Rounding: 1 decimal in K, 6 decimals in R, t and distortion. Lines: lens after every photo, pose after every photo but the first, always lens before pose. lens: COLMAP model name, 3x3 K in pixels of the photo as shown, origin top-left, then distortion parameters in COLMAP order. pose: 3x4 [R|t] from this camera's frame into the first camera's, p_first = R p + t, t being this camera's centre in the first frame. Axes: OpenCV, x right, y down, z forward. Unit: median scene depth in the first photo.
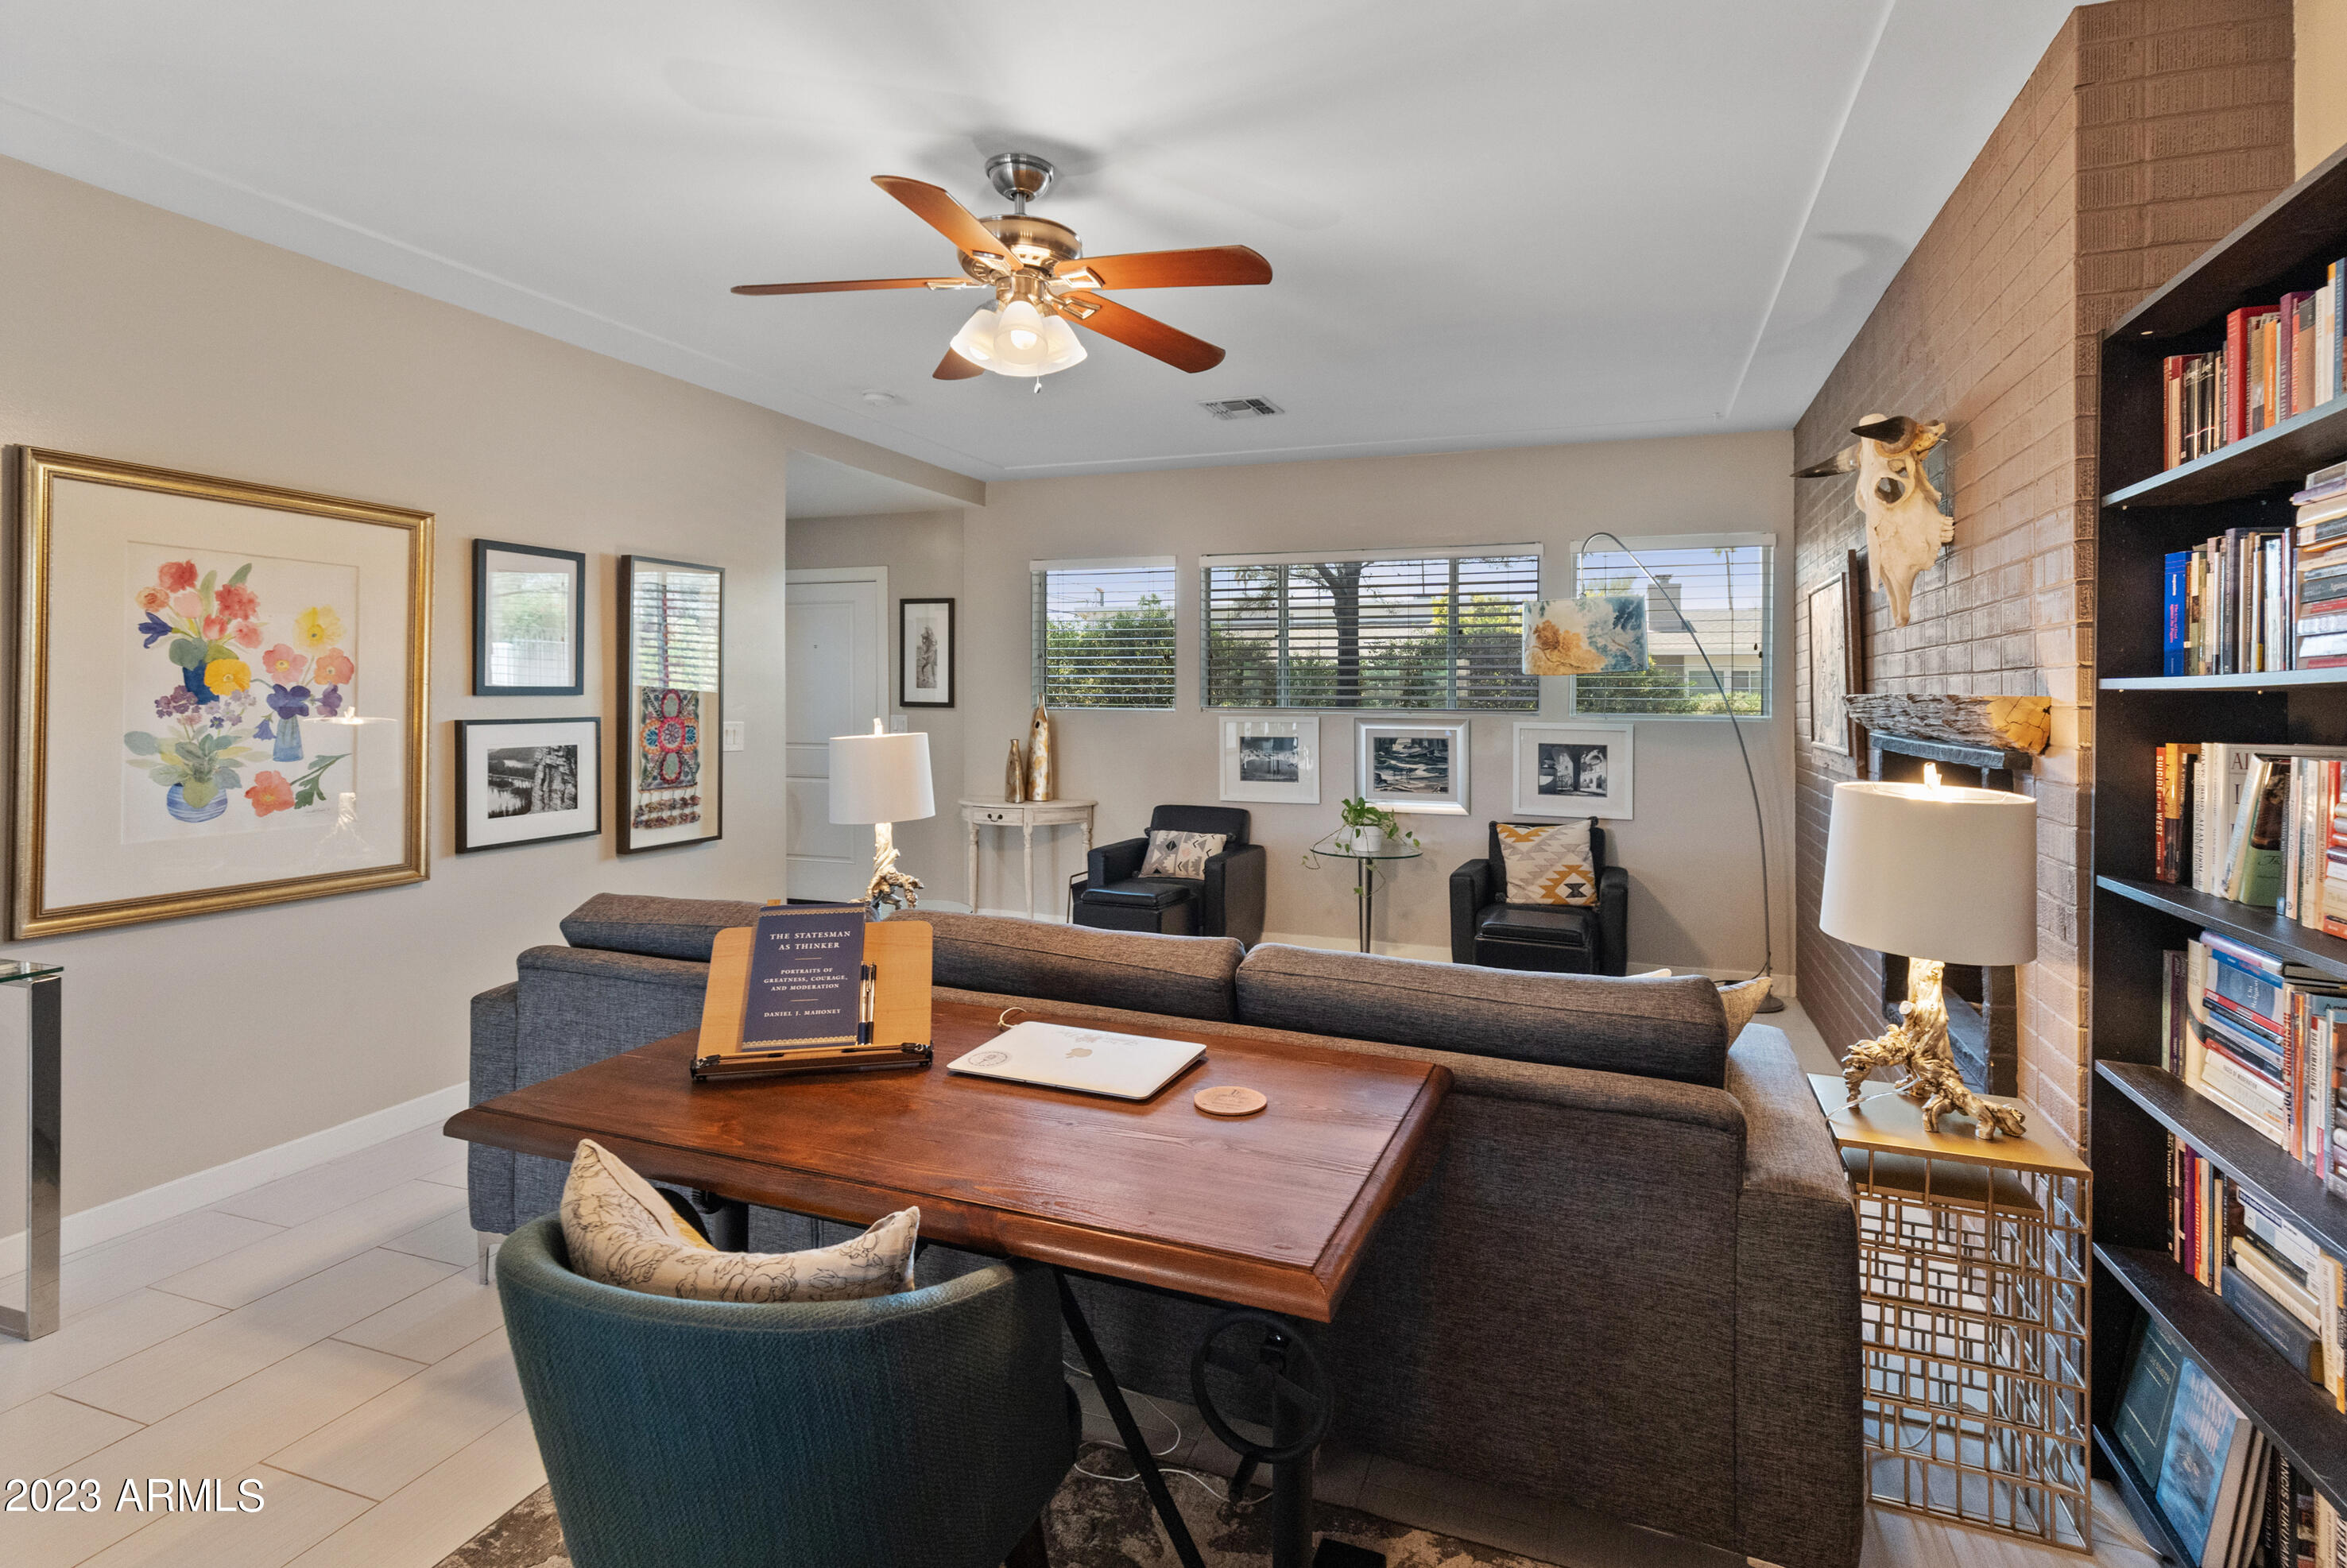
lens RADIAL K [[1146.0, 0, 1198.7], [0, 1146.0, 683.1], [0, 0, 1]] dist [0.001542, 0.000213]
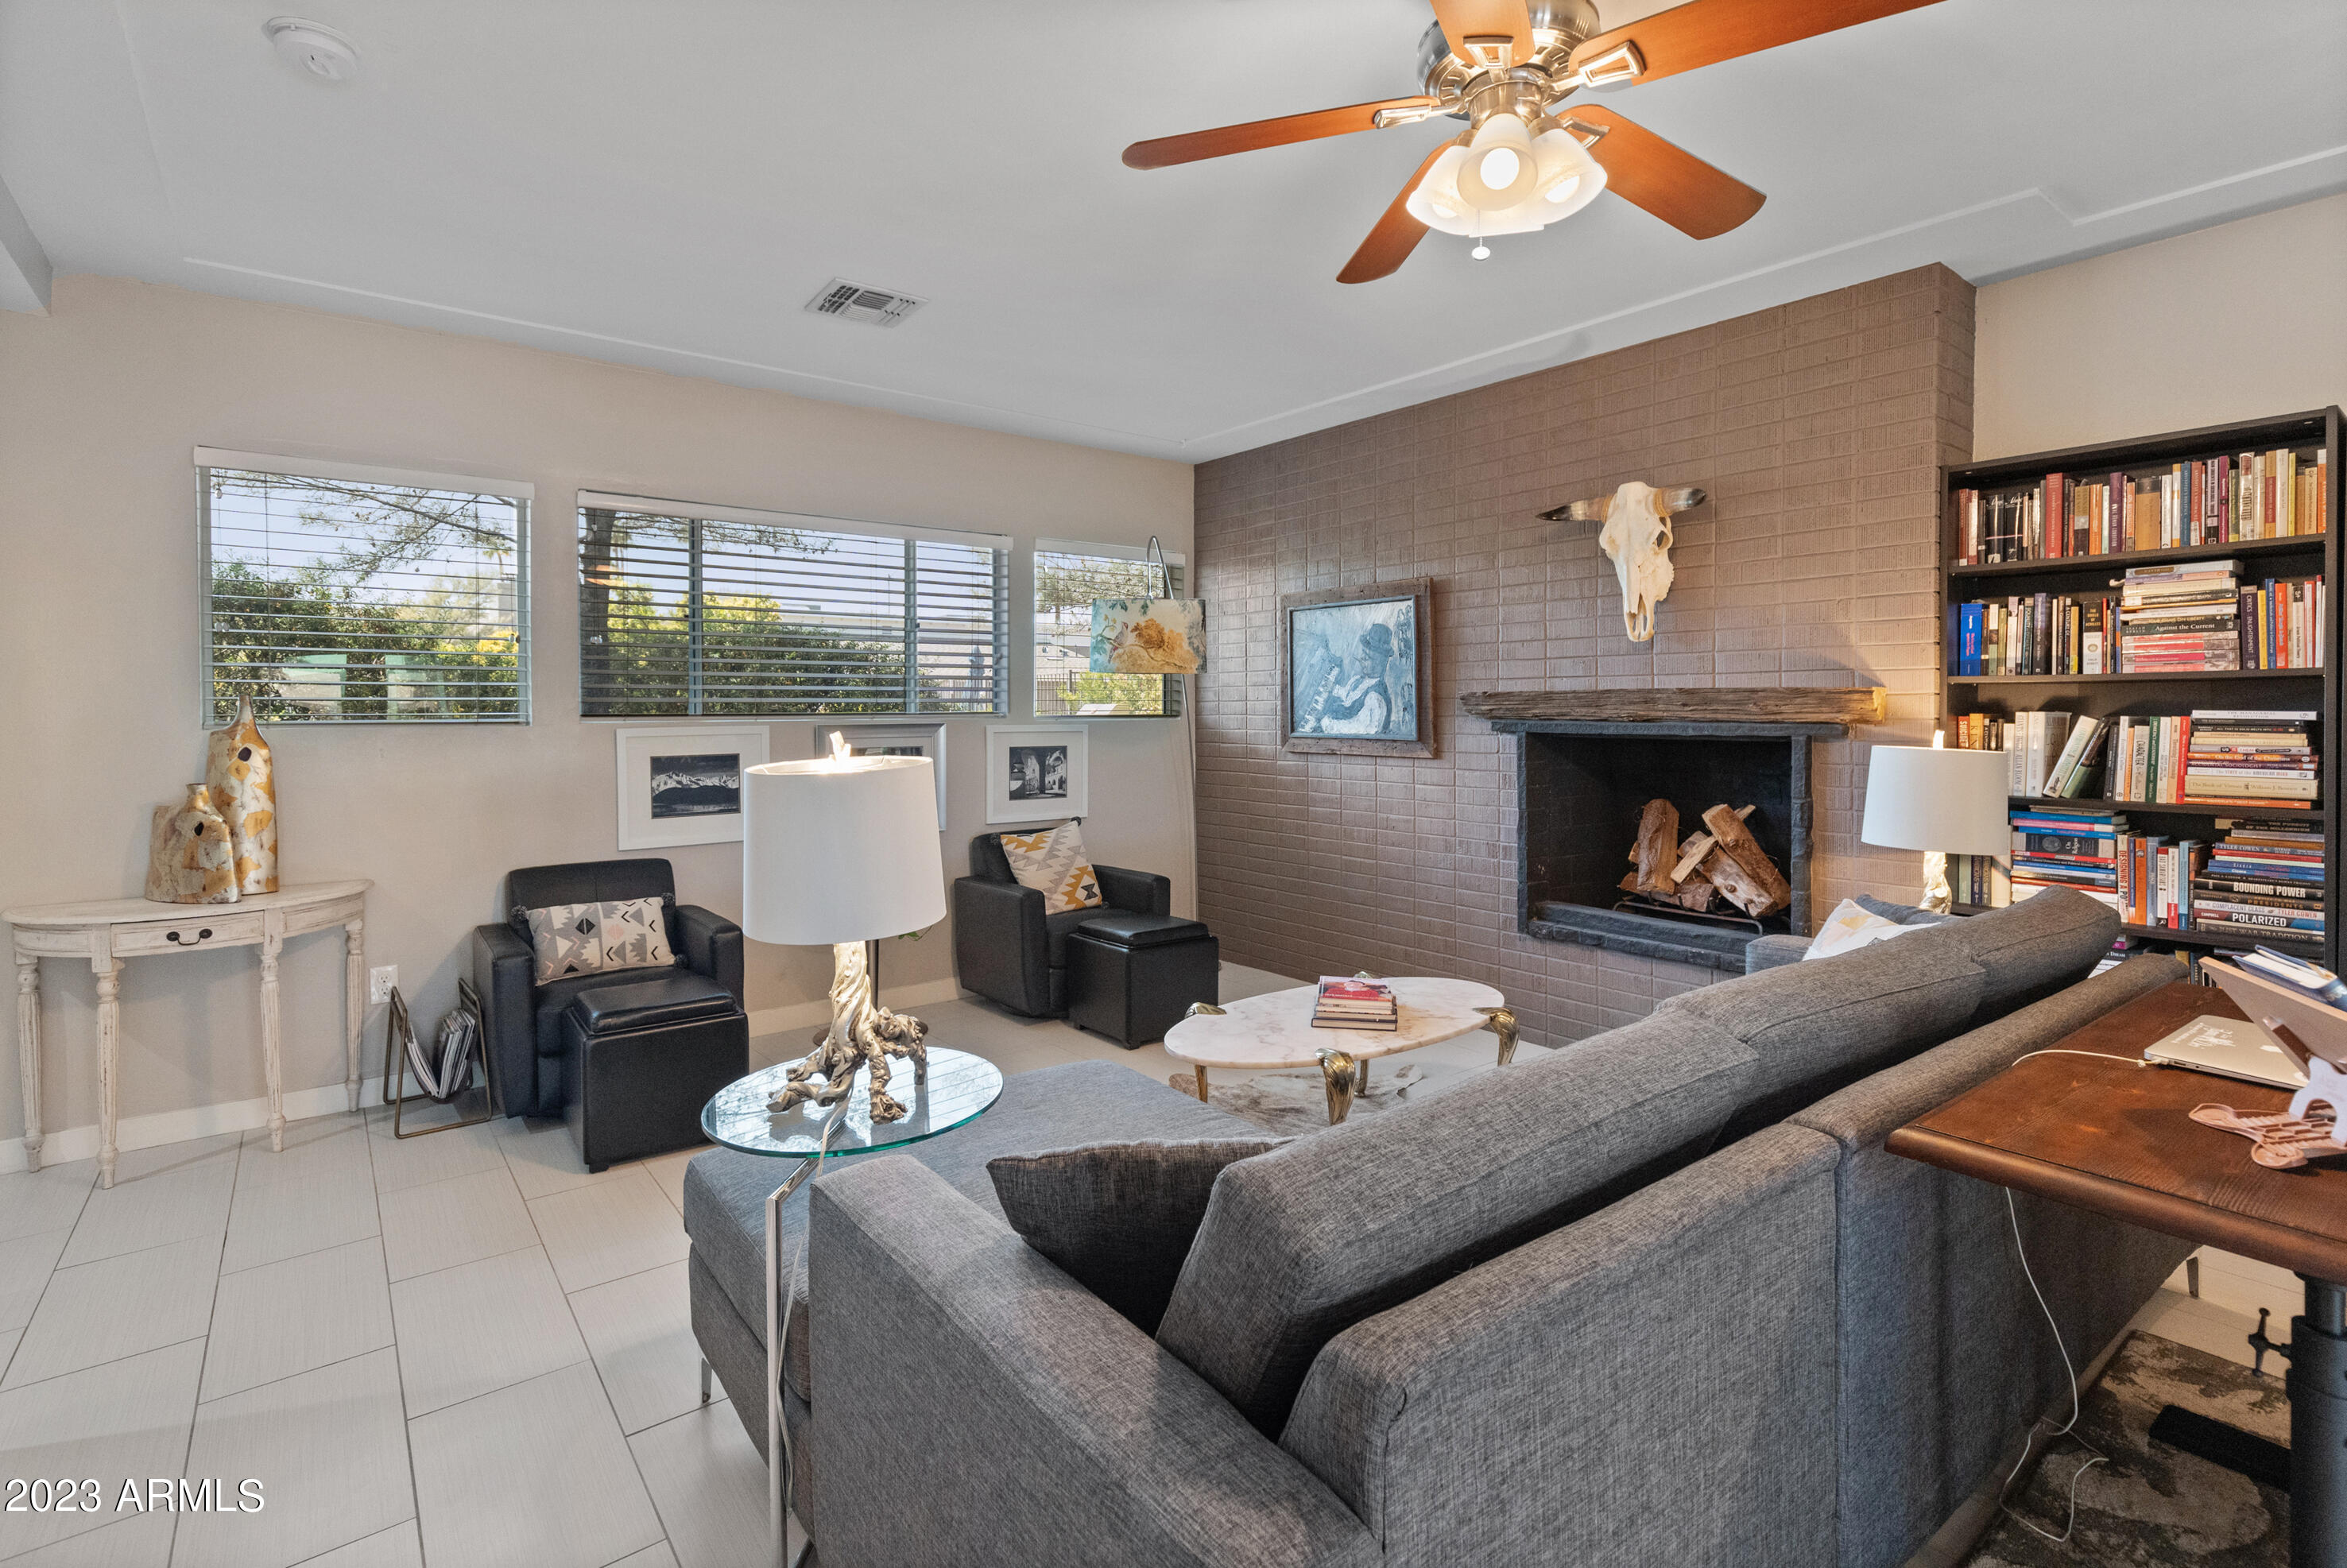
lens RADIAL K [[1102.8, 0, 1223.9], [0, 1102.8, 724.4], [0, 0, 1]] dist [0.010451, 0.000049]
pose [[0.512824, -0.023262, 0.858179, -0.397025], [-0.001804, 0.999601, 0.028174, 0.007937], [-0.858492, -0.015996, 0.512578, 0.380440]]
